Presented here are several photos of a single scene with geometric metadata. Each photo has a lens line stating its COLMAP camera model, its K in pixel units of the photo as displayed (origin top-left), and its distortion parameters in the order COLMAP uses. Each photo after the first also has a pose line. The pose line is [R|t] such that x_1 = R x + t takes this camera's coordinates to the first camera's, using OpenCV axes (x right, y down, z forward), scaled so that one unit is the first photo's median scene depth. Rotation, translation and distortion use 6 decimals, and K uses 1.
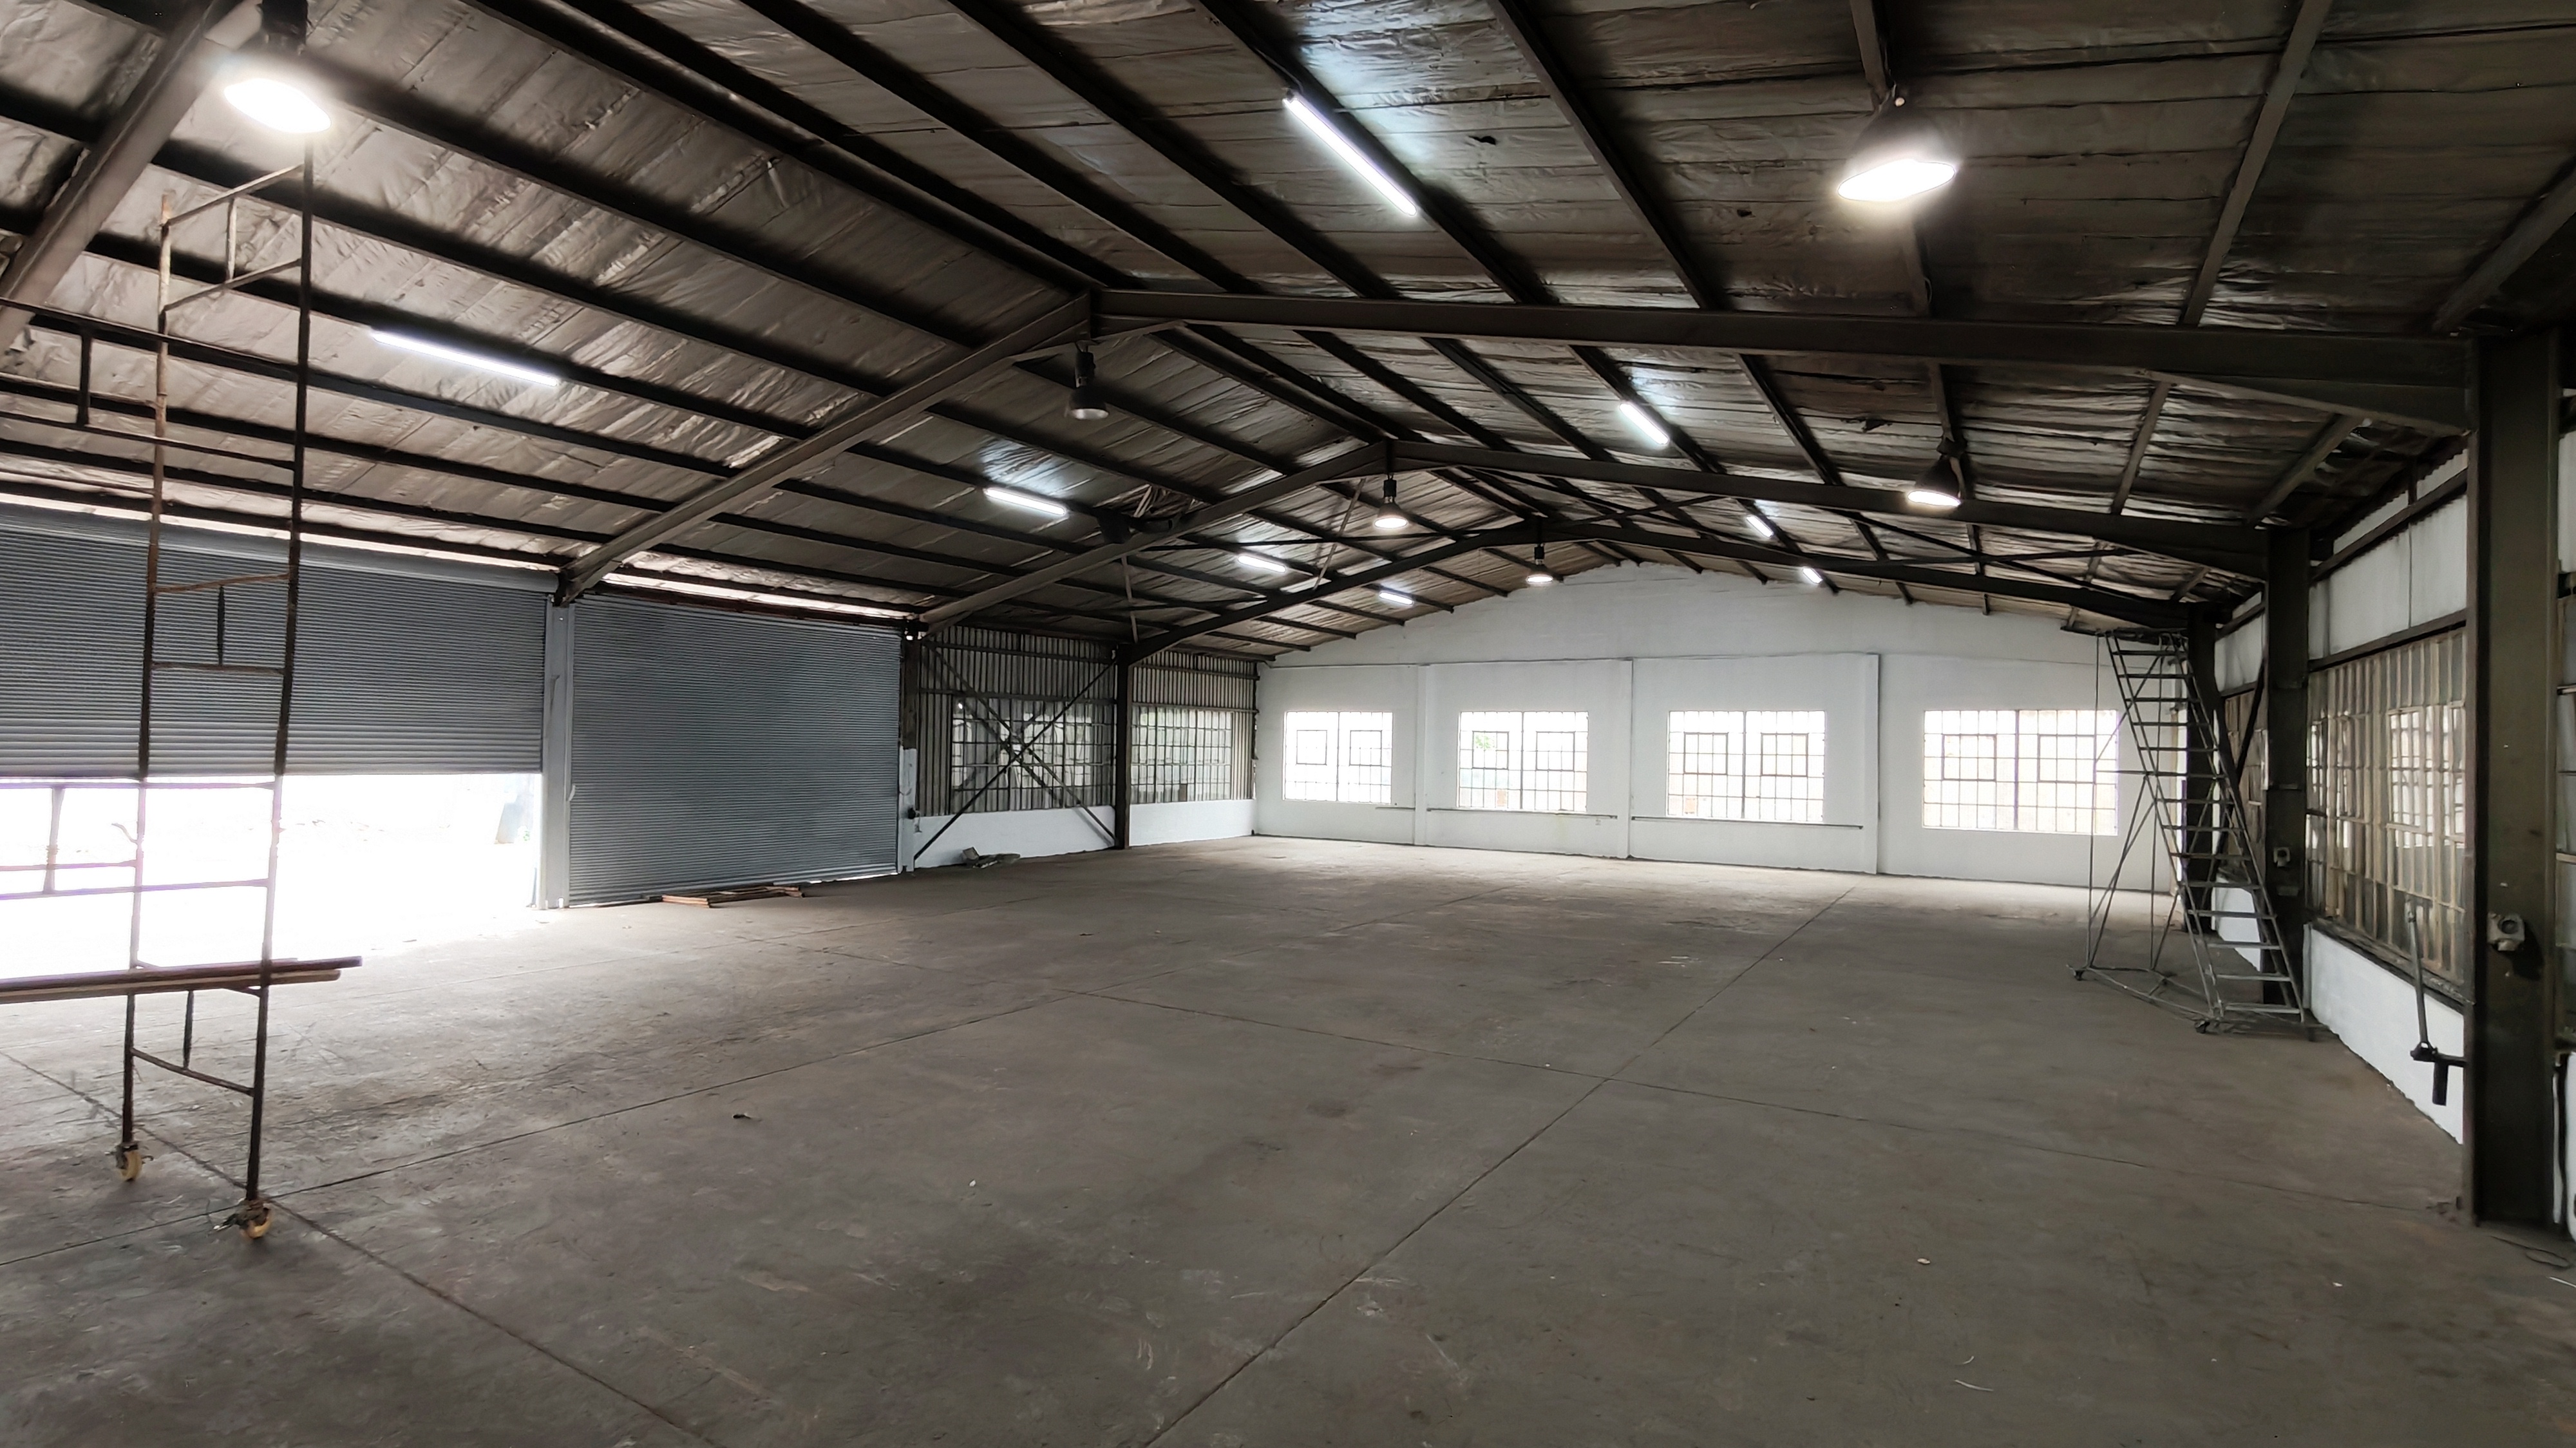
lens RADIAL K [[1175.2, 0, 1290.2], [0, 1175.2, 734.8], [0, 0, 1]] dist [-0.000866, -0.000017]
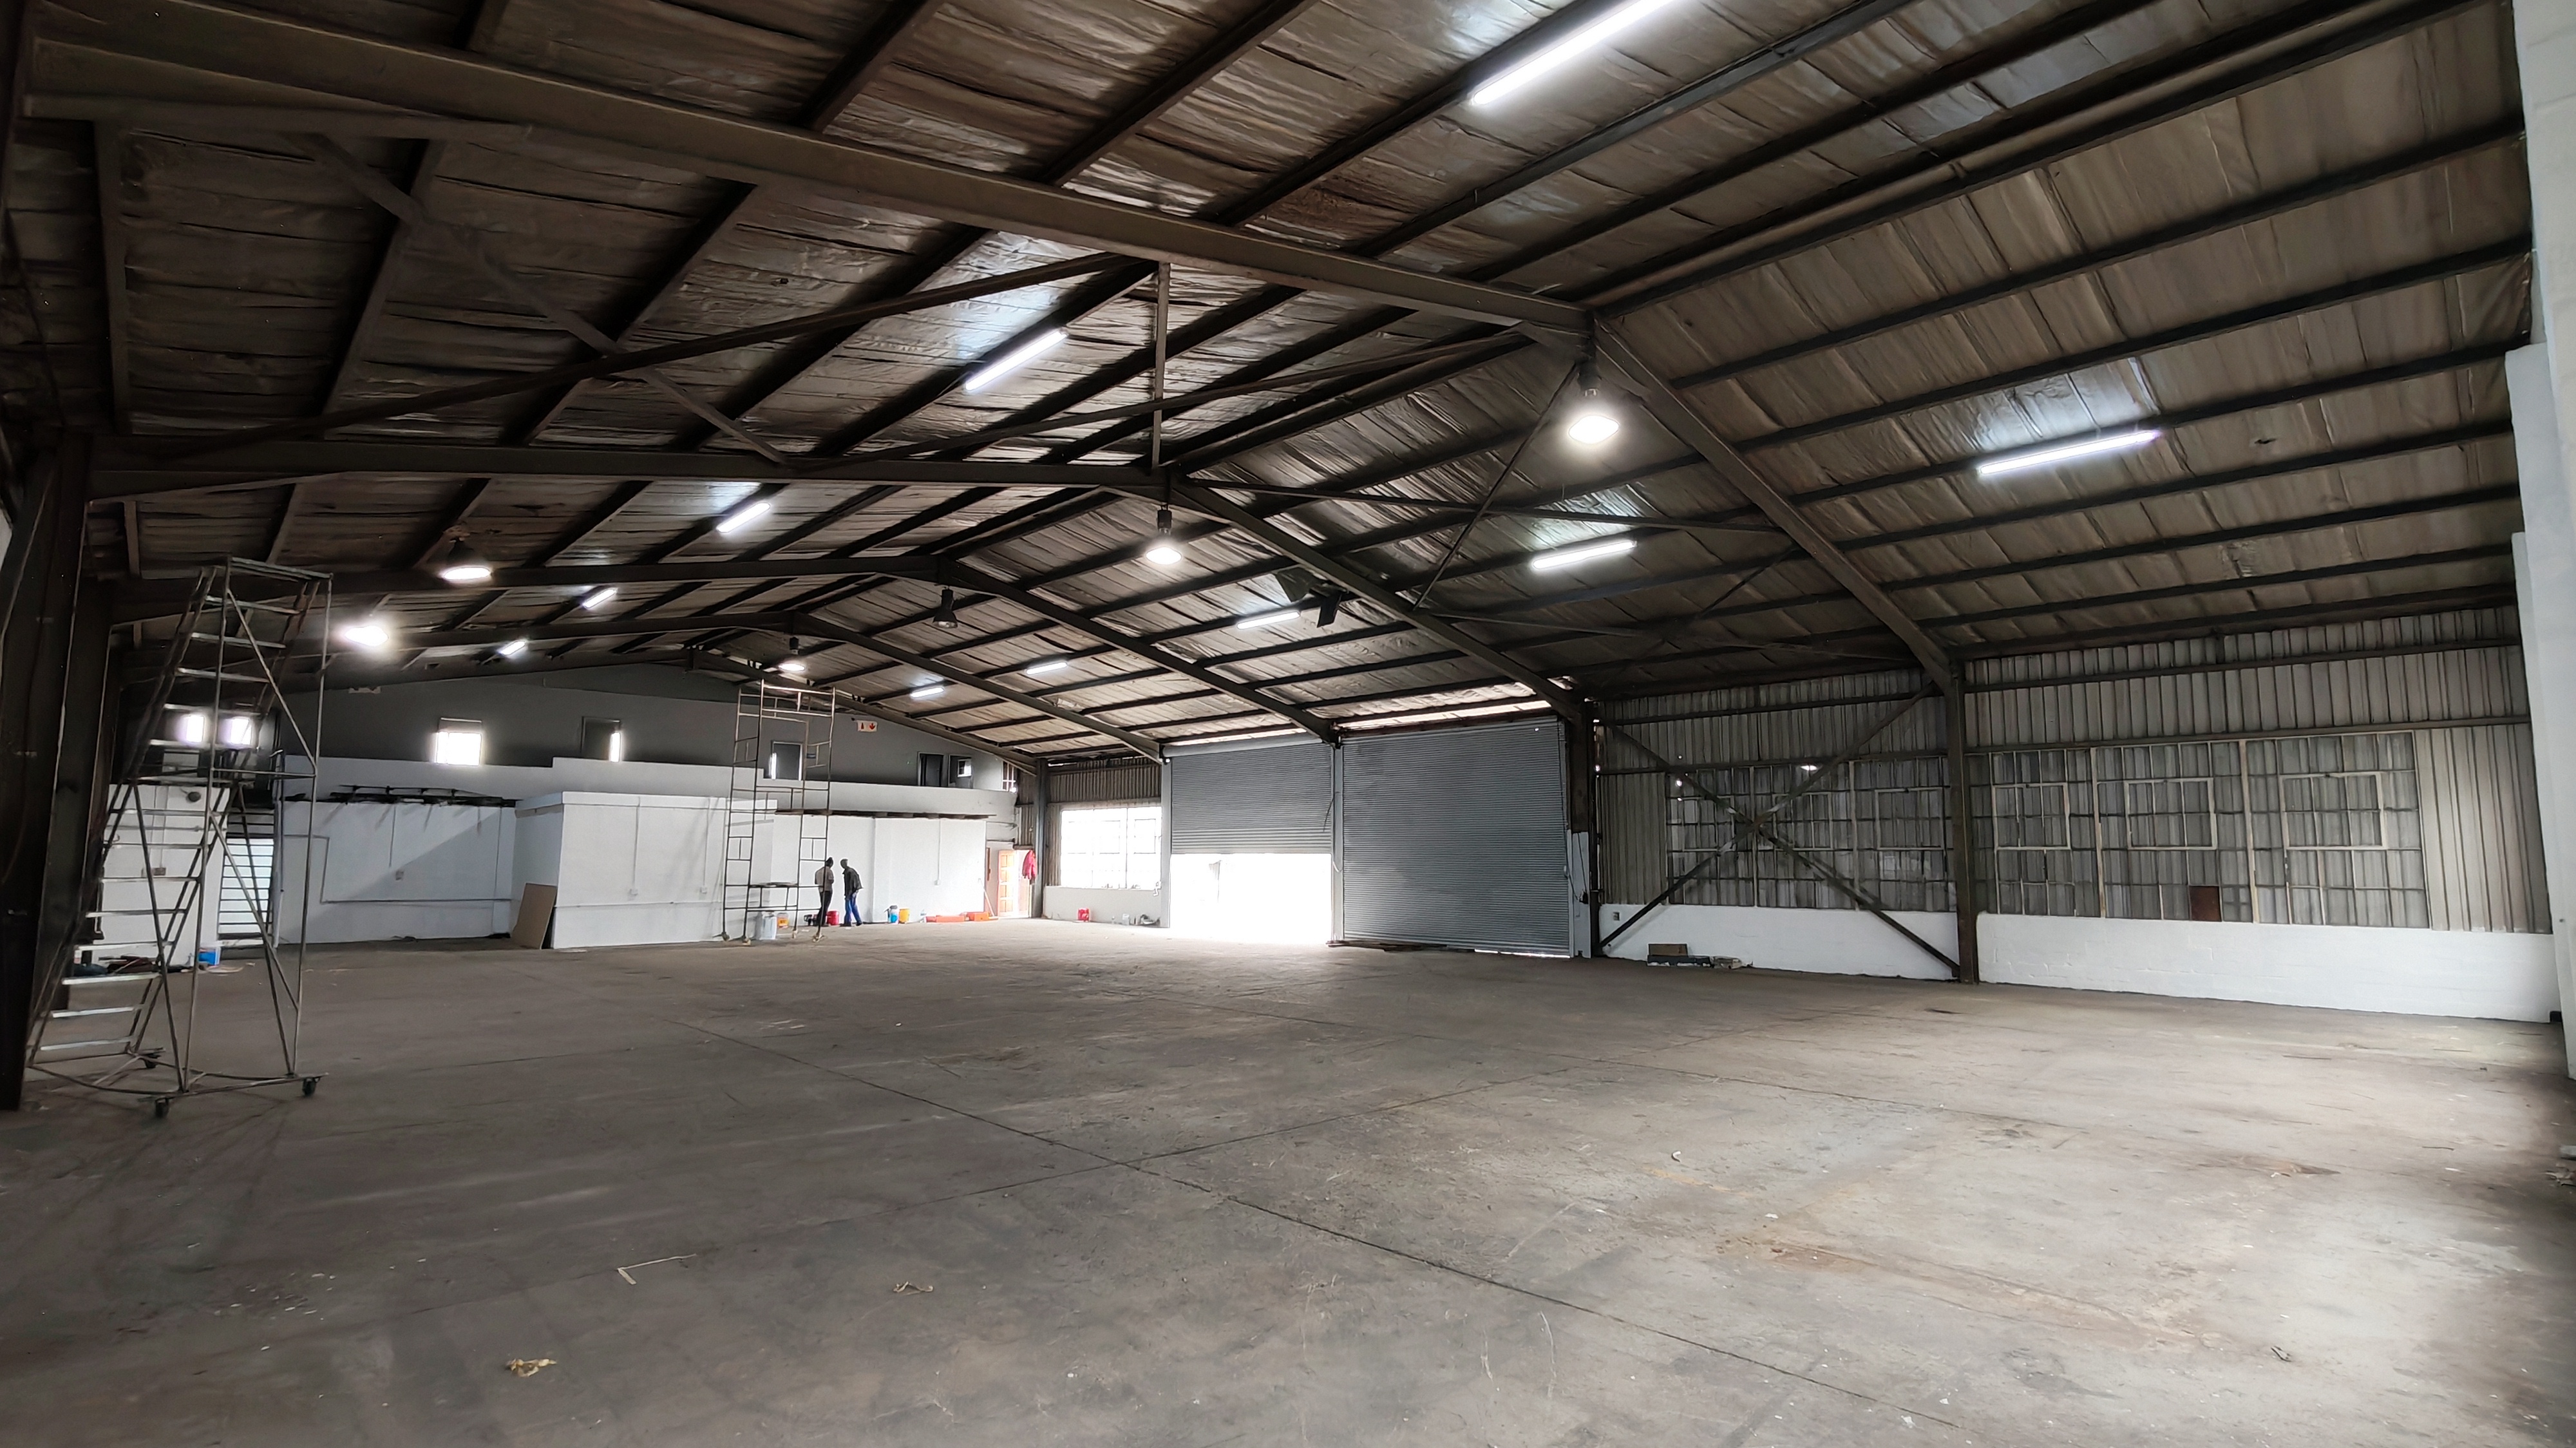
lens RADIAL K [[1175.2, 0, 1290.2], [0, 1175.2, 734.8], [0, 0, 1]] dist [-0.000866, -0.000017]
pose [[-0.250614, -0.118078, -0.960859, 1.167914], [0.003849, 0.992404, -0.122958, 0.085015], [0.968079, -0.034514, -0.248256, 1.660419]]
